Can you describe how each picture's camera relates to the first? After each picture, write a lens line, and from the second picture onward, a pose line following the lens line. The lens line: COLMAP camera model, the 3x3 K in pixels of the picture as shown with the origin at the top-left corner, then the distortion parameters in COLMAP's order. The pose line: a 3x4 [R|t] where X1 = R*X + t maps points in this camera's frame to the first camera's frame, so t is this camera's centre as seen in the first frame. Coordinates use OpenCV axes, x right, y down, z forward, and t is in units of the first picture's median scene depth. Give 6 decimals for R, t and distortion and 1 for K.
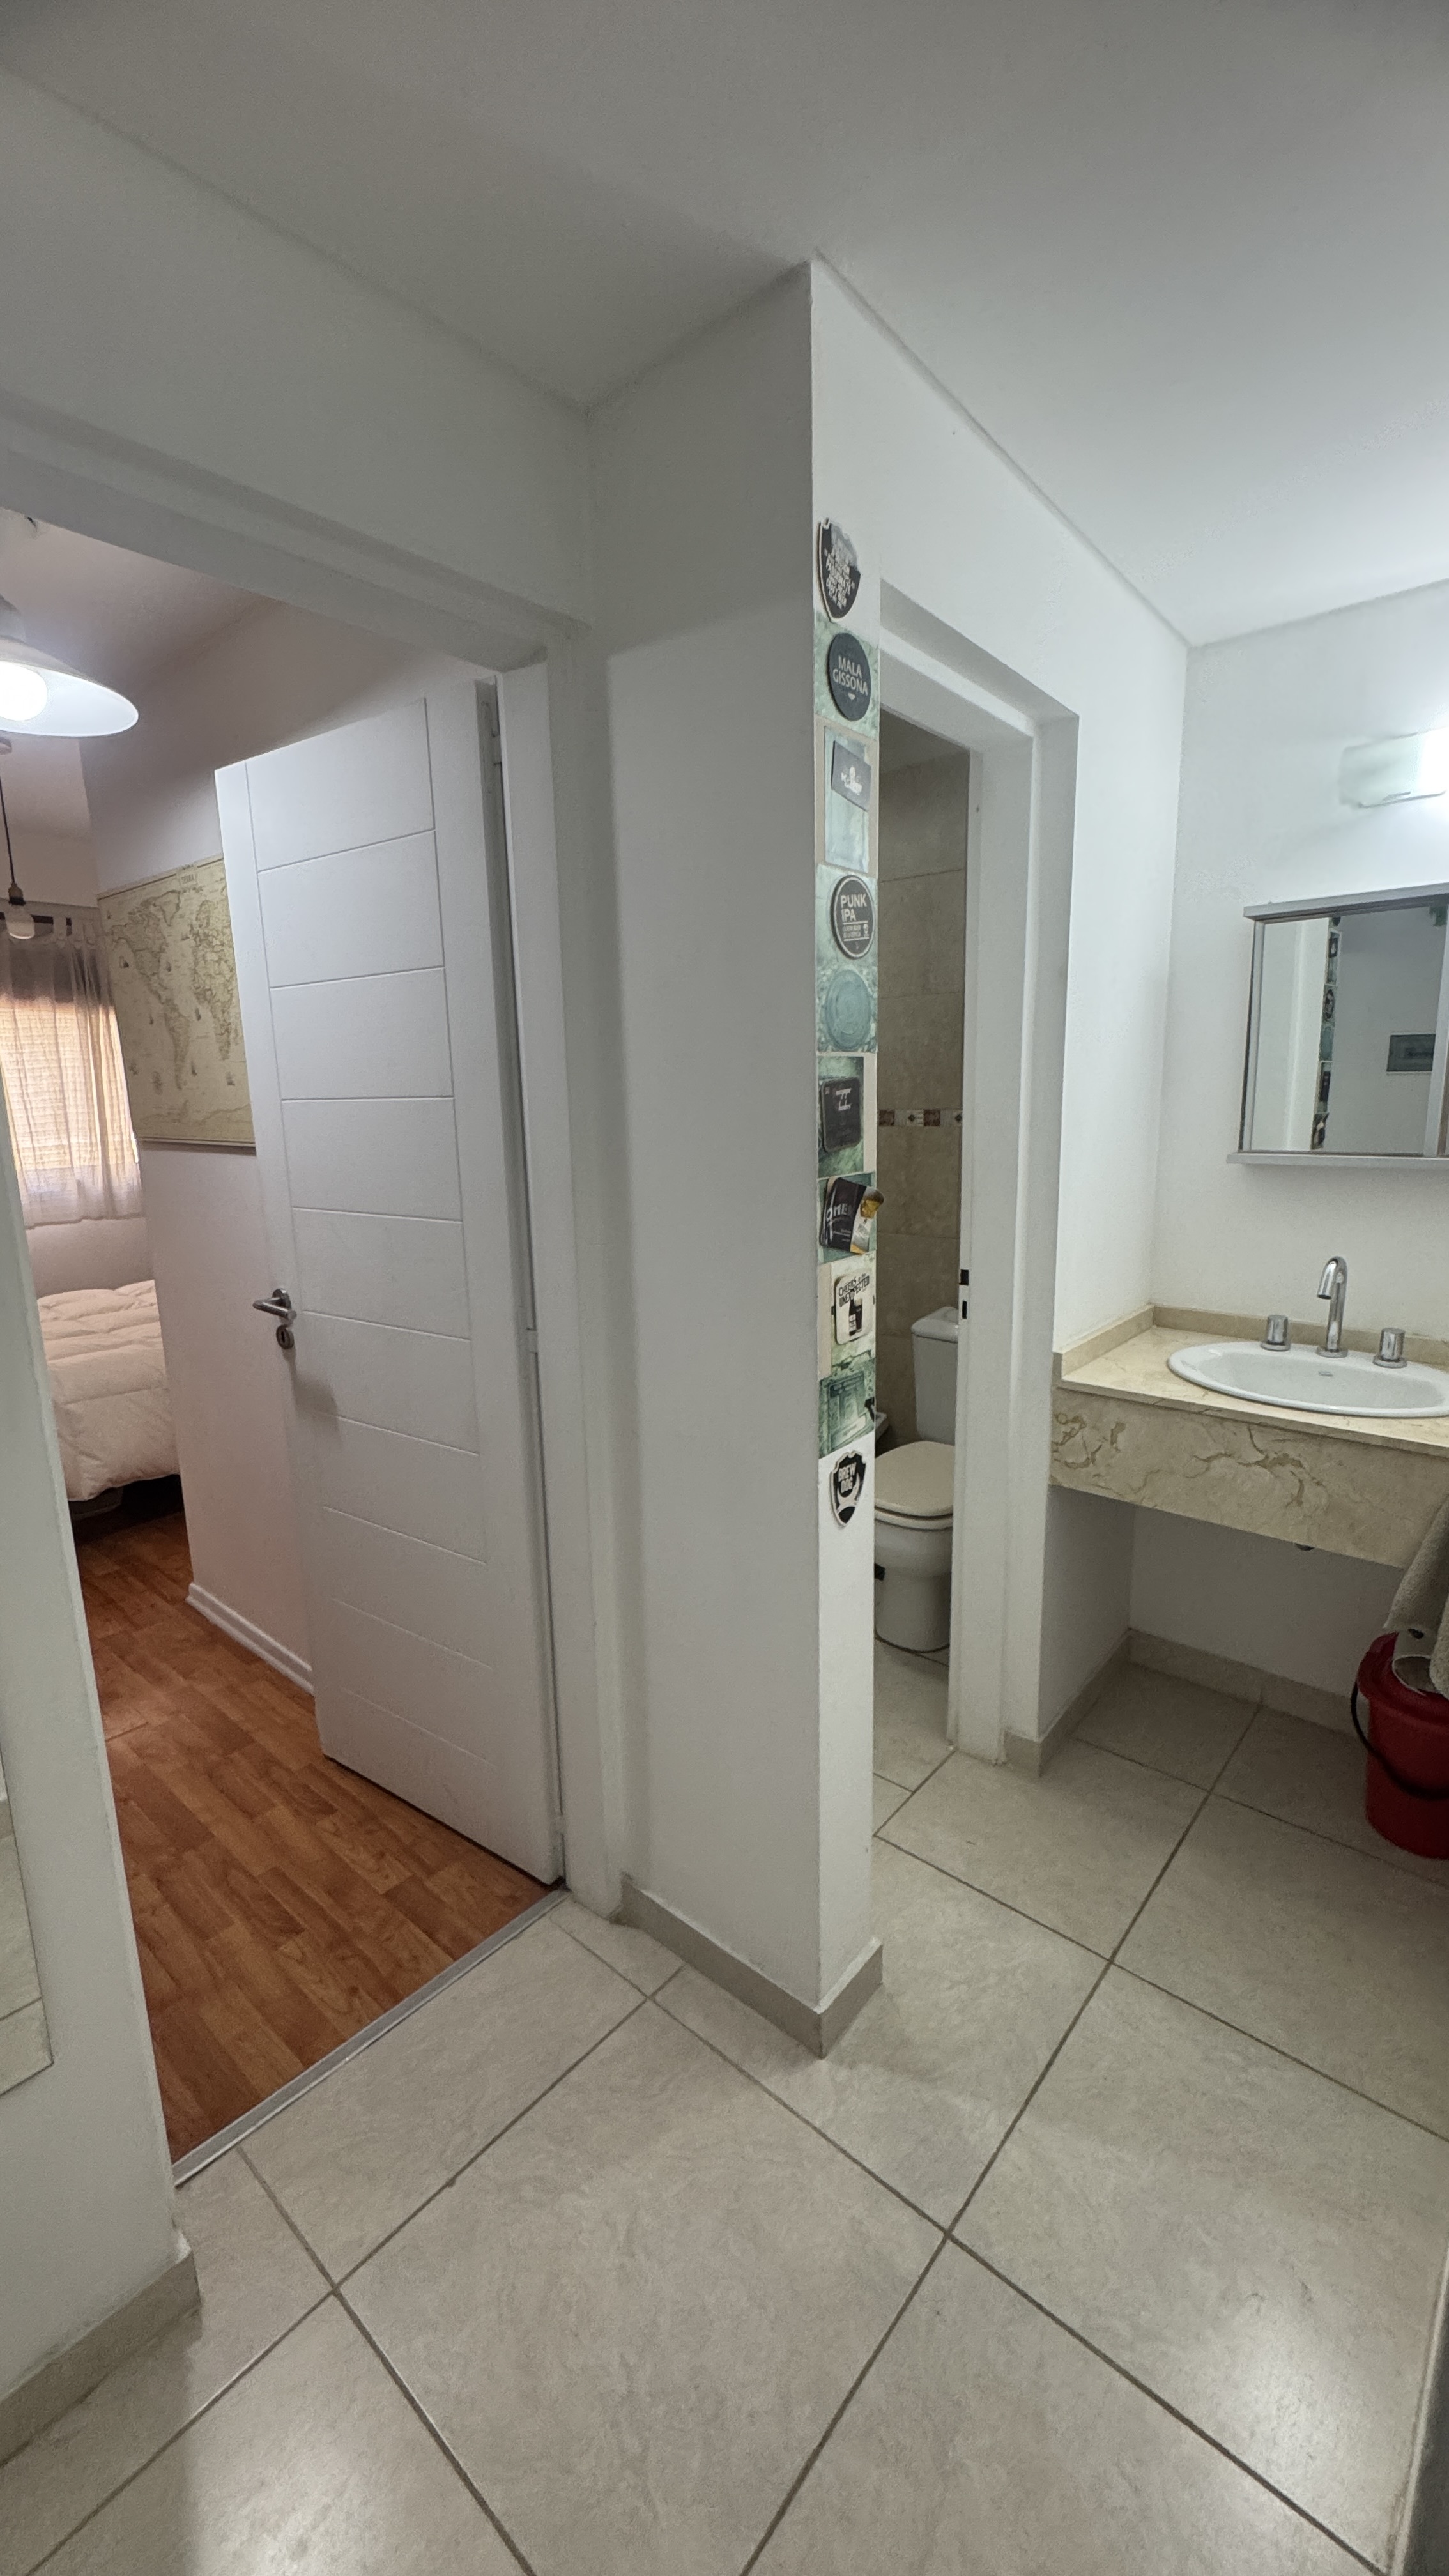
lens RADIAL K [[1021.3, 0, 734.0], [0, 1021.3, 1291.2], [0, 0, 1]] dist [-0.003410, -0.000416]
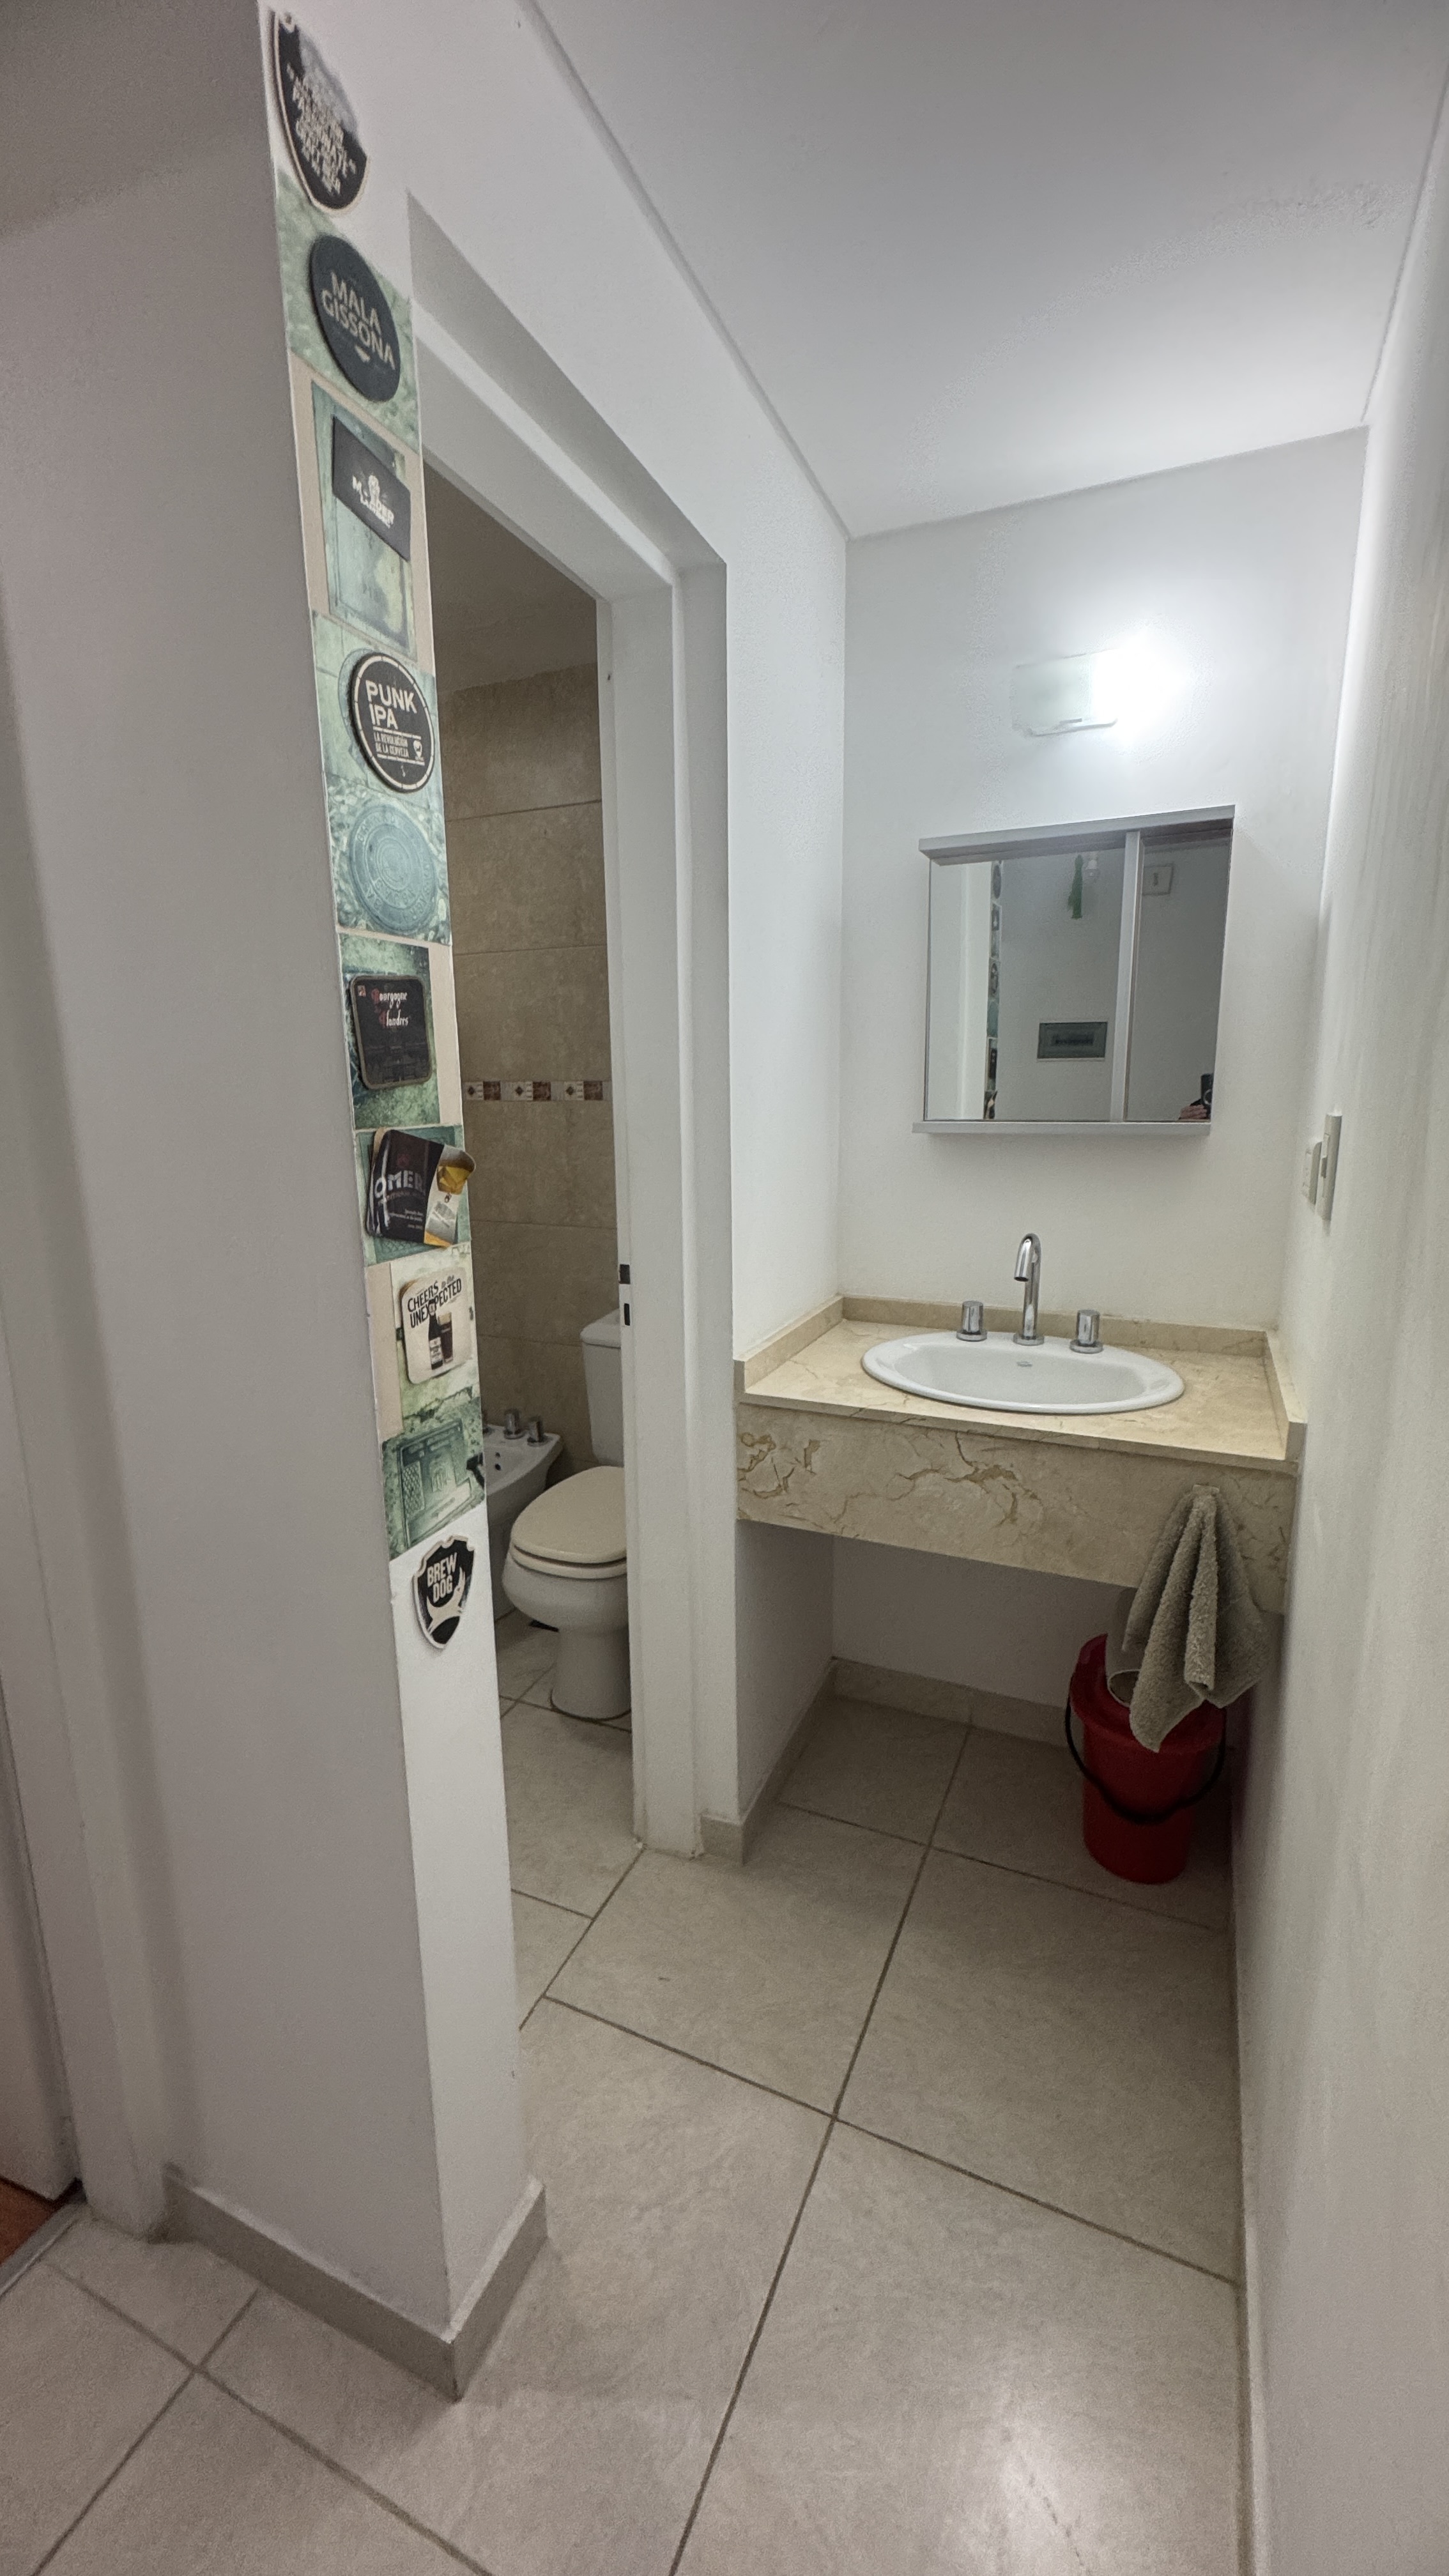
lens RADIAL K [[1021.3, 0, 736.7], [0, 1021.3, 1305.6], [0, 0, 1]] dist [-0.003410, -0.000416]
pose [[0.956093, -0.051180, 0.288561, 0.090162], [0.046631, 0.998656, 0.022622, -0.003372], [-0.289331, -0.008173, 0.957194, 0.239956]]
